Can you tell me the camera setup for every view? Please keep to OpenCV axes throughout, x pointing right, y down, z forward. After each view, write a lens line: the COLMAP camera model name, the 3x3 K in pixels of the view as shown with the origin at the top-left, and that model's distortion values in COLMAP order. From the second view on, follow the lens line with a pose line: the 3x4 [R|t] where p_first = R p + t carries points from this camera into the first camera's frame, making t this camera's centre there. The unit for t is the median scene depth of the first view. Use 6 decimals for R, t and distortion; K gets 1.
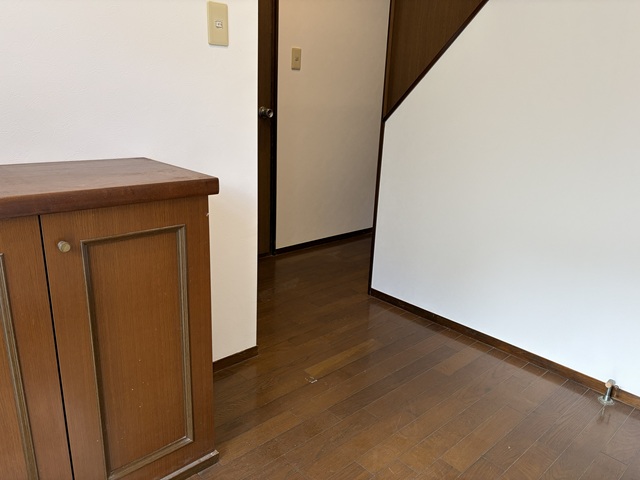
lens RADIAL K [[484.3, 0, 322.1], [0, 484.3, 239.7], [0, 0, 1]] dist [0.044326, -0.053247]
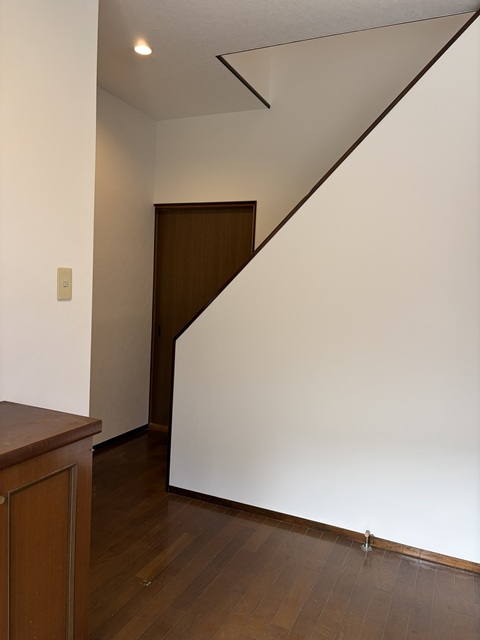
lens RADIAL K [[484.3, 0, 239.9], [0, 484.3, 321.4], [0, 0, 1]] dist [0.044326, -0.053247]
pose [[0.923107, -0.026518, 0.383627, -0.226448], [0.101402, 0.979096, -0.176320, -0.074214], [-0.370932, 0.201663, 0.906500, -0.200237]]
